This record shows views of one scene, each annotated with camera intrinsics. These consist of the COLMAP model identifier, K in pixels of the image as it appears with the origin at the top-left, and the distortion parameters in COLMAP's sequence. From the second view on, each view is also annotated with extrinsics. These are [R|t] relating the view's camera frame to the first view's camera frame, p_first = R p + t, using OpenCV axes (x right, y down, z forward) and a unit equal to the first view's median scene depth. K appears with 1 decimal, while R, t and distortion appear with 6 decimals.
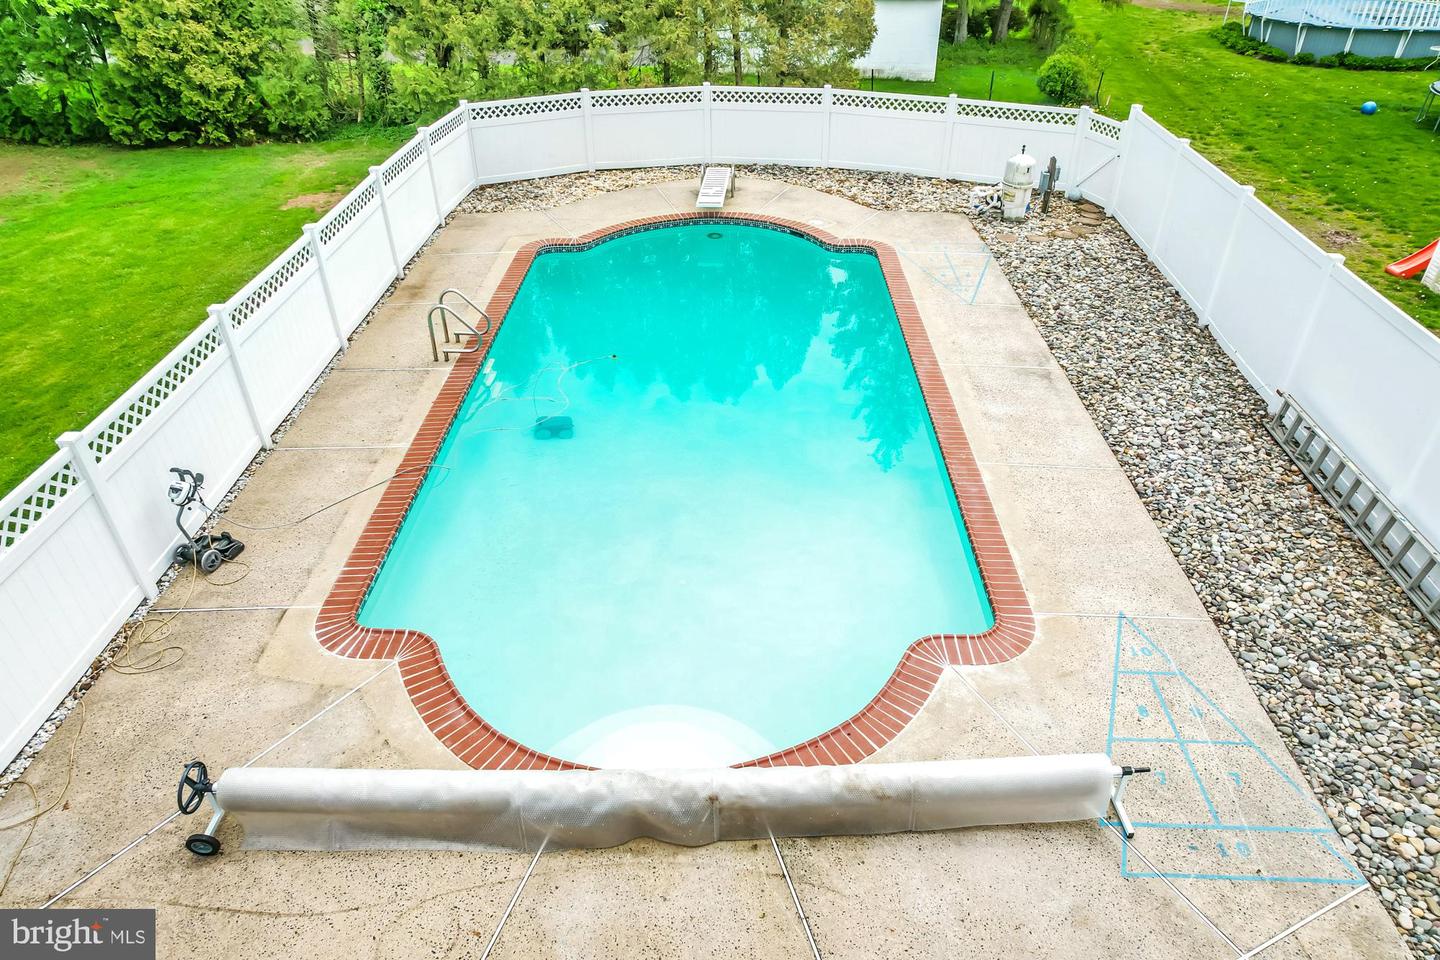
lens RADIAL K [[918.8, 0, 728.5], [0, 918.8, 483.6], [0, 0, 1]] dist [-0.066421, 0.051522]
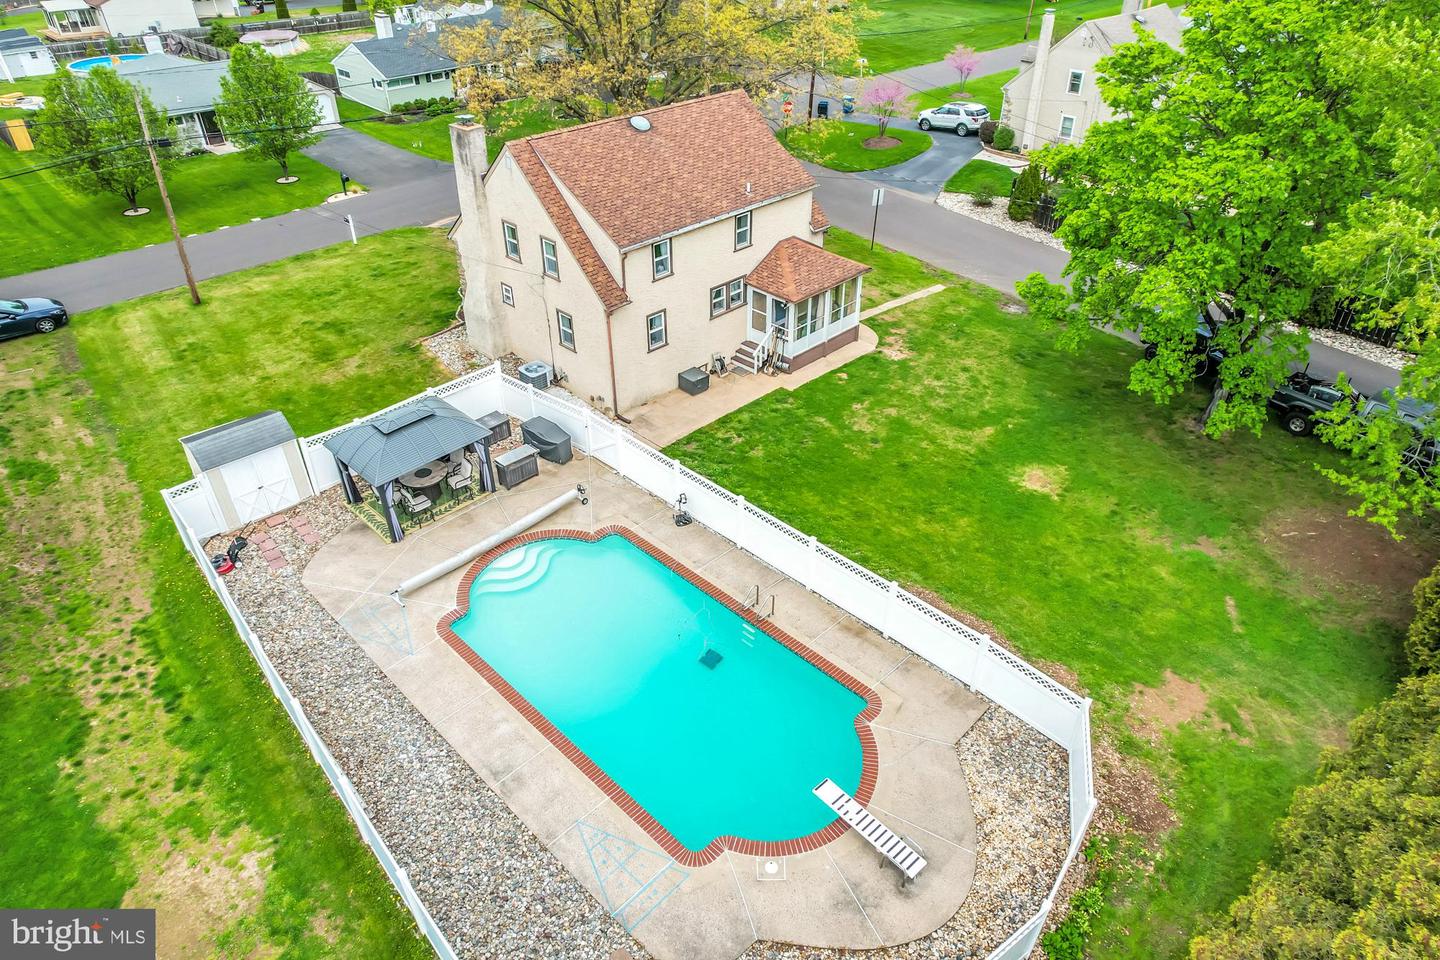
lens RADIAL K [[918.8, 0, 731.8], [0, 918.8, 484.7], [0, 0, 1]] dist [-0.066421, 0.051522]
pose [[-0.691714, 0.418487, -0.588558, 0.523026], [-0.409371, 0.444174, 0.796947, -1.207768], [0.594934, 0.792198, -0.135925, 0.683253]]
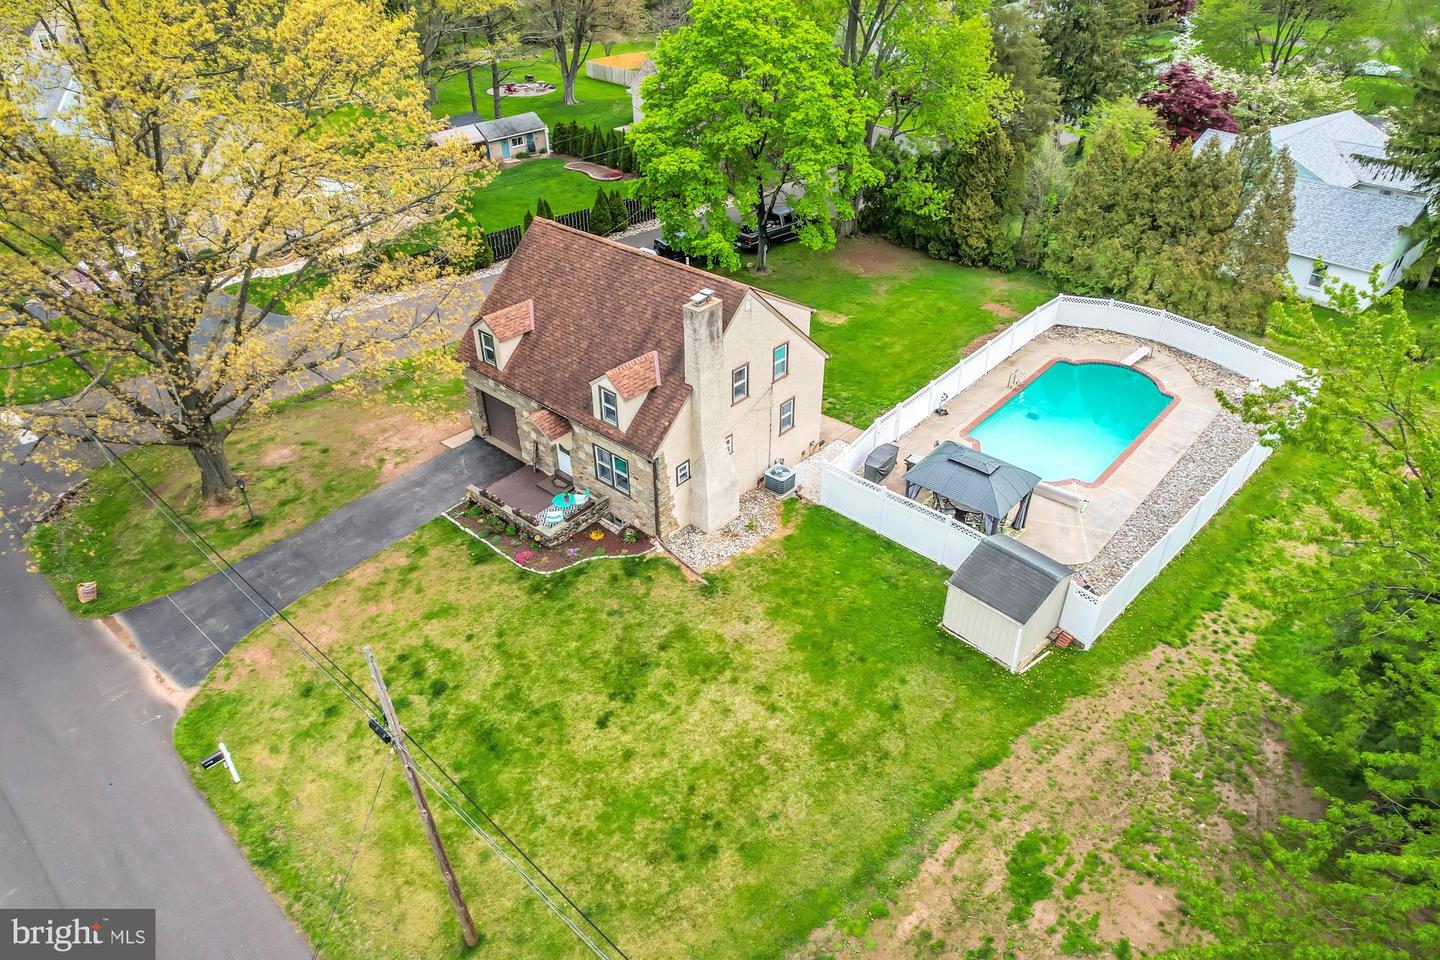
lens RADIAL K [[918.8, 0, 732.1], [0, 918.8, 479.1], [0, 0, 1]] dist [-0.066421, 0.051522]
pose [[0.758437, 0.368544, -0.537539, 0.588788], [-0.369338, 0.922591, 0.111426, 0.126541], [0.536994, 0.114024, 0.835844, -1.626863]]
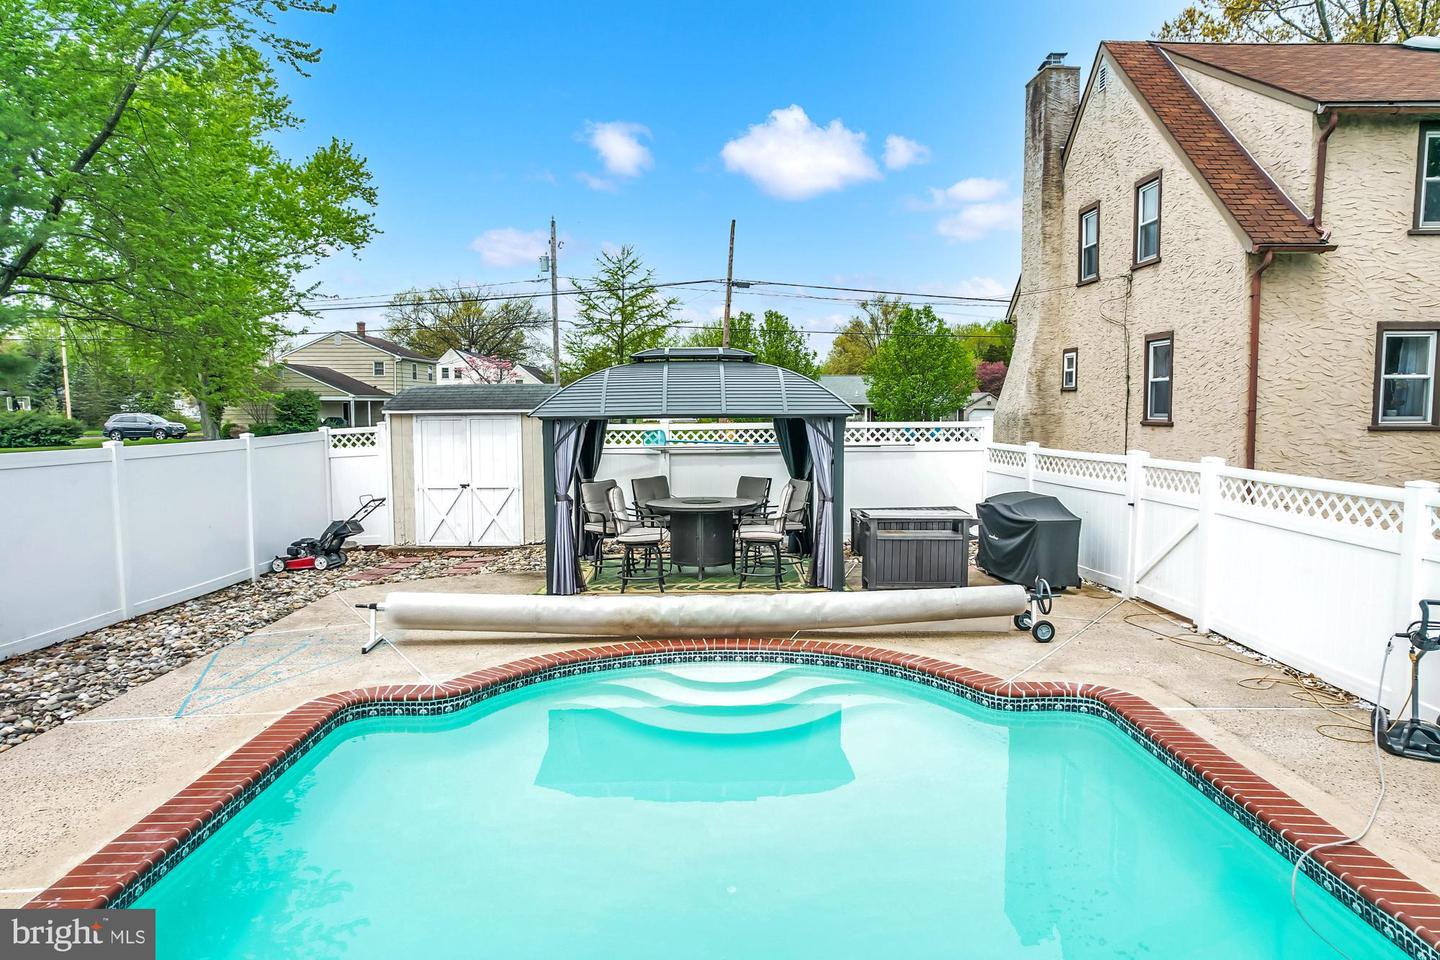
lens RADIAL K [[918.8, 0, 724.1], [0, 918.8, 479.2], [0, 0, 1]] dist [-0.066421, 0.051522]
pose [[-0.999516, 0.005817, -0.030563, -0.015414], [-0.014680, 0.777948, 0.628157, -0.235026], [0.027430, 0.628301, -0.777486, 0.662415]]
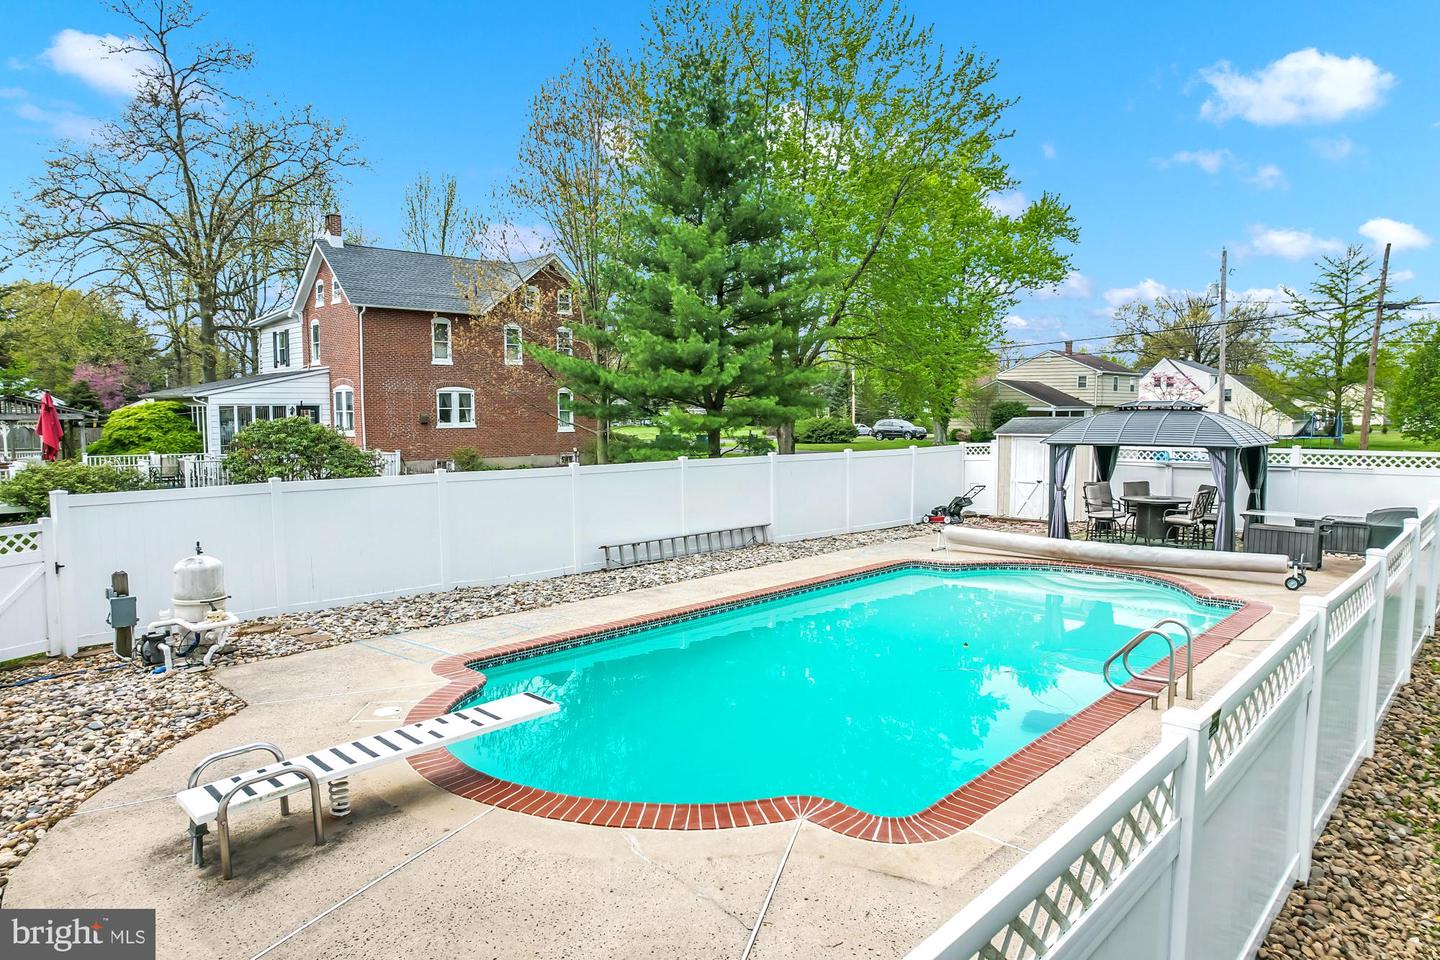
lens RADIAL K [[918.8, 0, 729.2], [0, 918.8, 497.5], [0, 0, 1]] dist [-0.066421, 0.051522]
pose [[-0.740228, -0.060645, 0.669615, -0.349463], [0.383019, 0.780491, 0.494096, -0.503915], [-0.552593, 0.622219, -0.554513, 0.998625]]
